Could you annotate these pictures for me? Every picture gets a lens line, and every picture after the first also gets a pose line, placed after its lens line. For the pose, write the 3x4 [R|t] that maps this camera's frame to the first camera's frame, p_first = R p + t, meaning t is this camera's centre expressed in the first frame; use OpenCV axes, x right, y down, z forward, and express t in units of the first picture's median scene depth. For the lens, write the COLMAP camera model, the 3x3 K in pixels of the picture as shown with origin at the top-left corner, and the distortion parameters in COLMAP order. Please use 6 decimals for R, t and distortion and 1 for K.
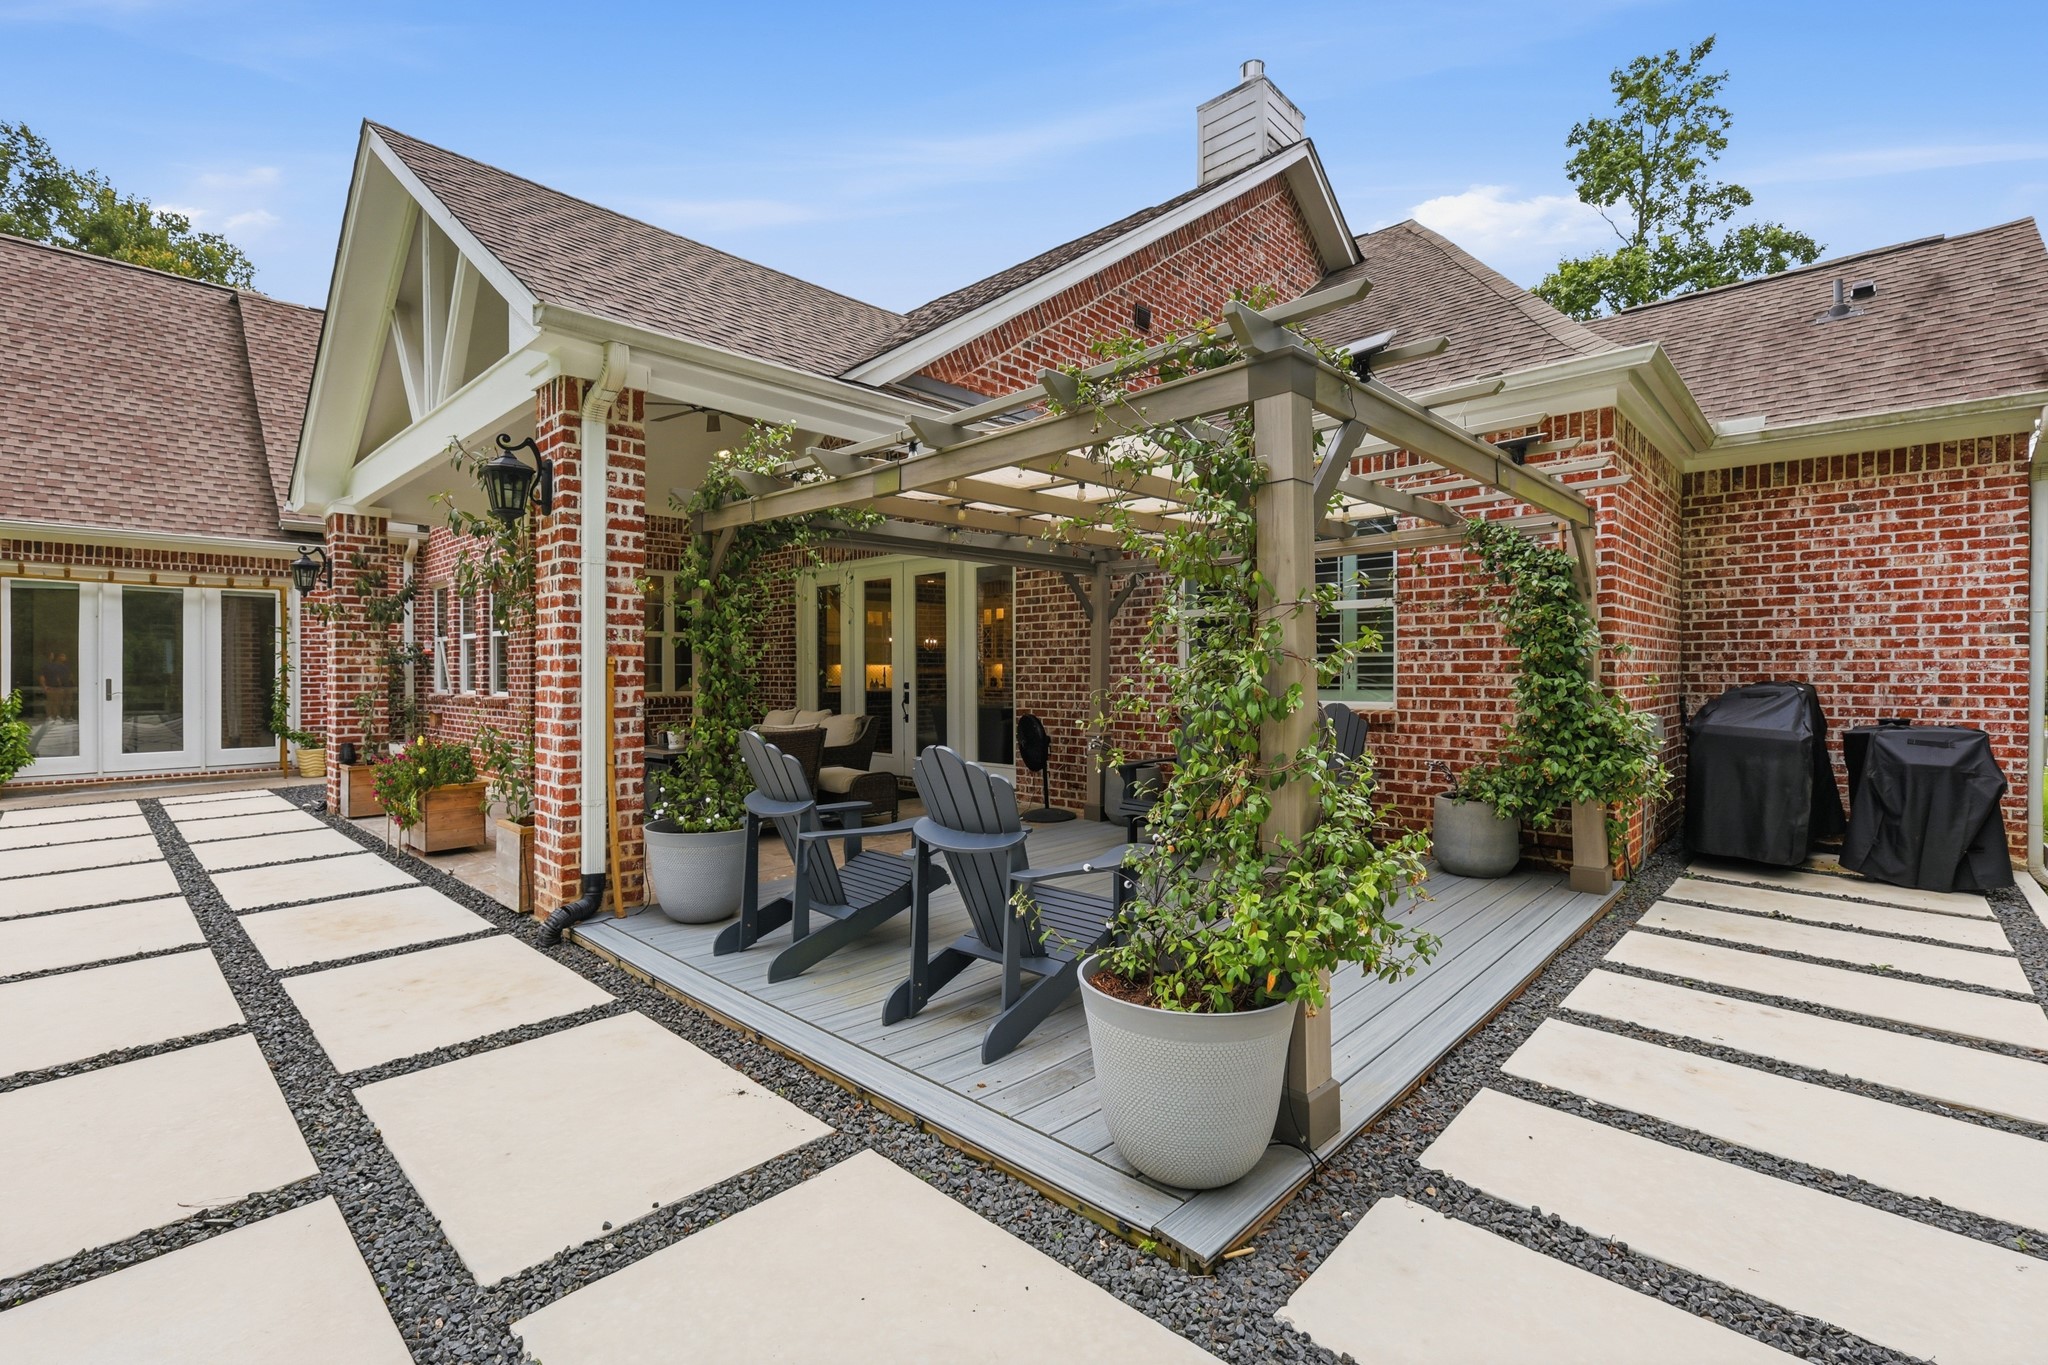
lens RADIAL K [[893.3, 0, 1026.4], [0, 893.3, 673.4], [0, 0, 1]] dist [0.000449, -0.000029]
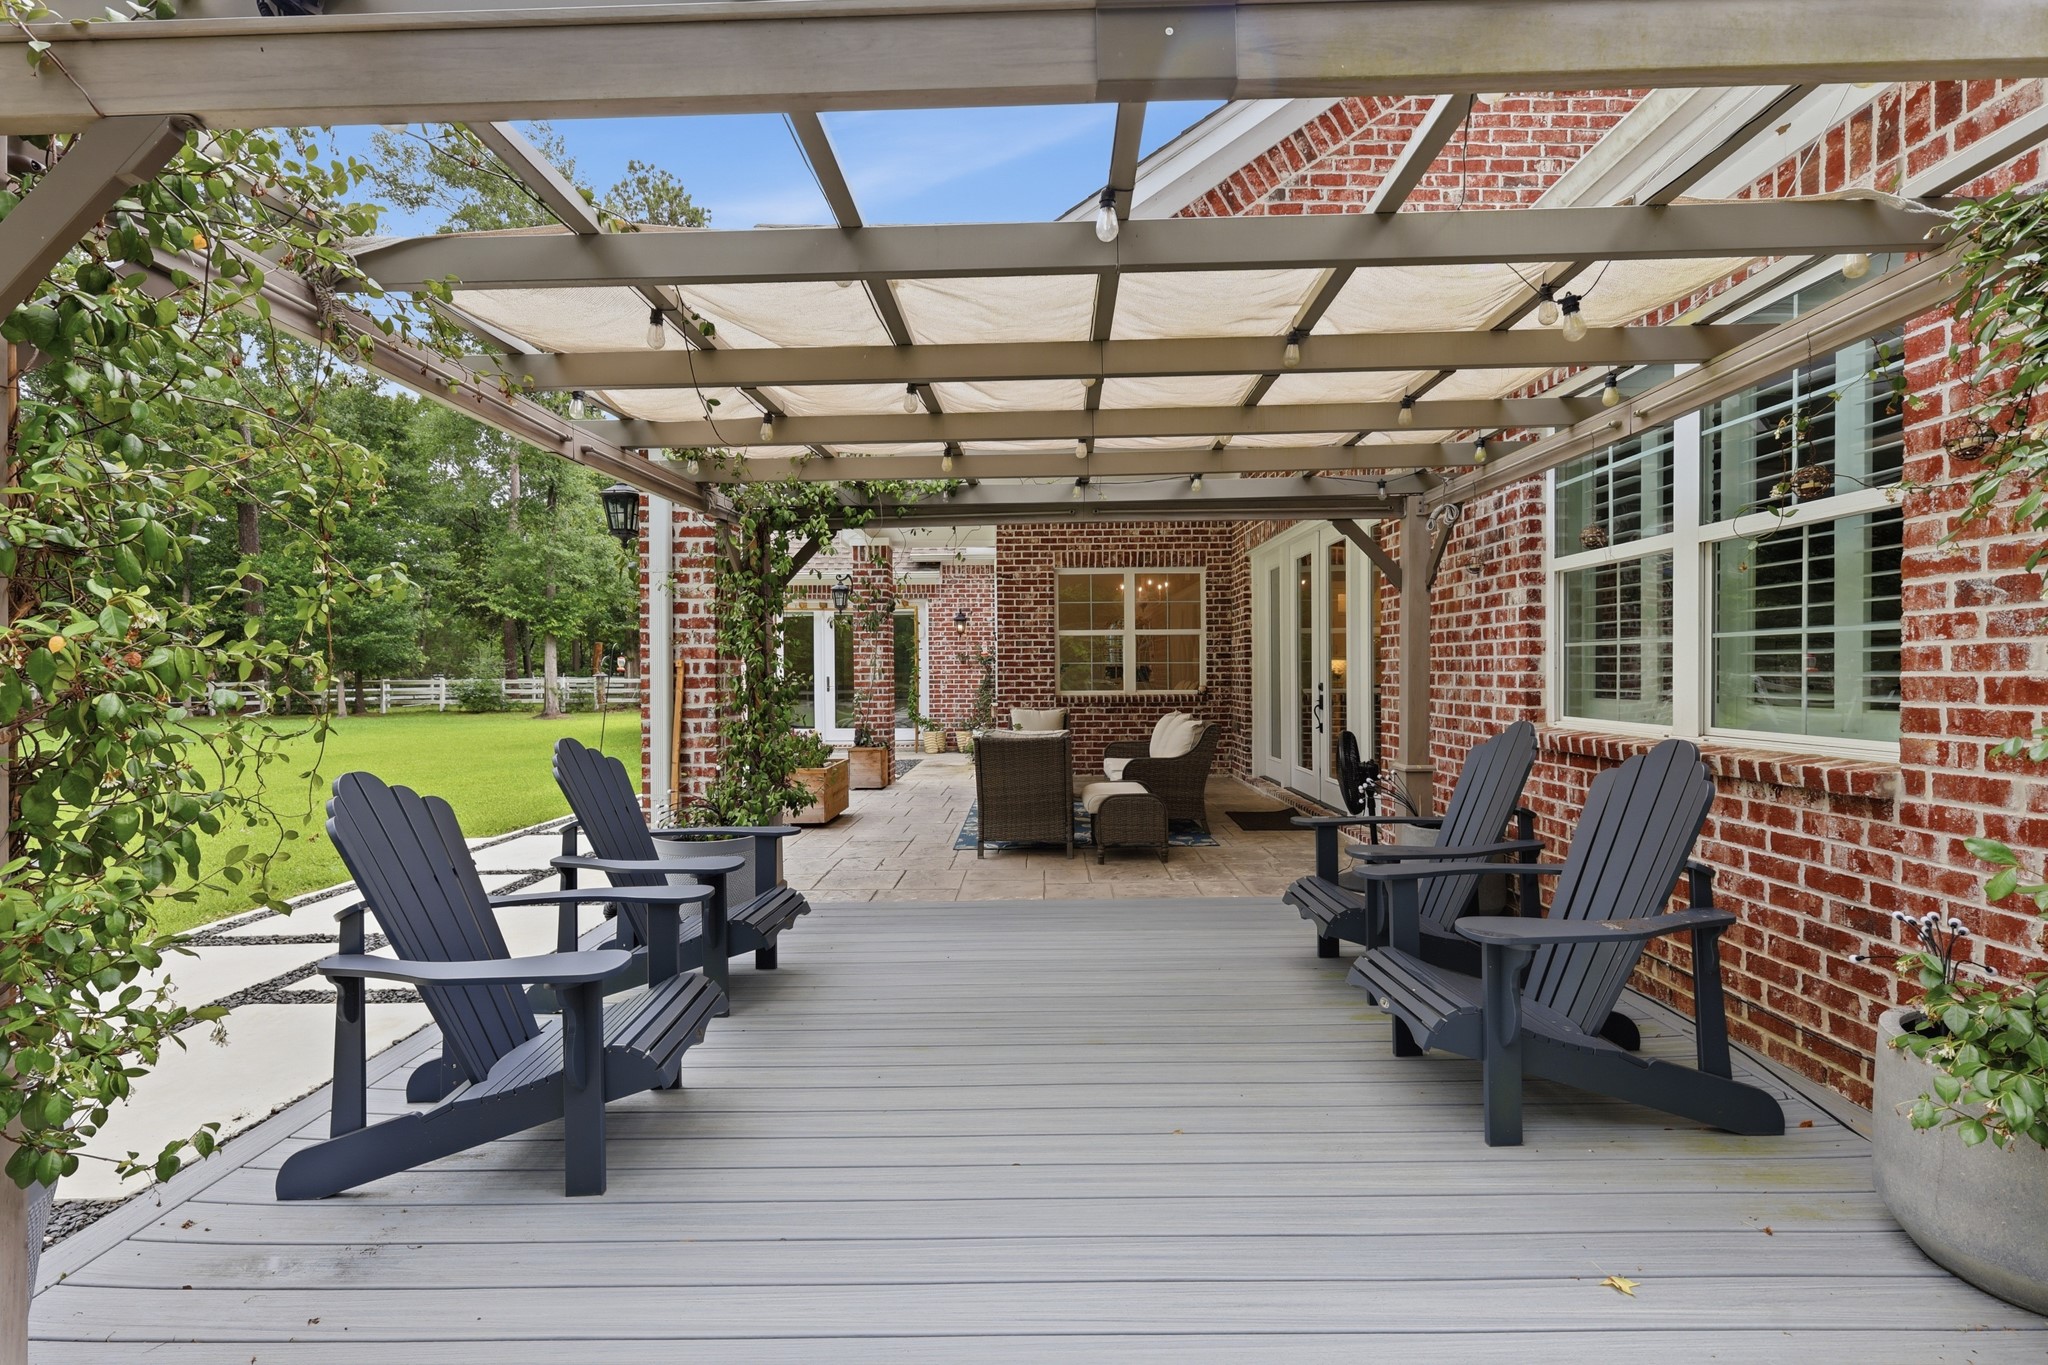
lens RADIAL K [[893.3, 0, 1029.5], [0, 893.3, 684.3], [0, 0, 1]] dist [0.000449, -0.000029]
pose [[0.675604, 0.007083, -0.737231, 0.381206], [0.005444, 0.999879, 0.014596, -0.001845], [0.737245, -0.013875, 0.675483, 0.388755]]
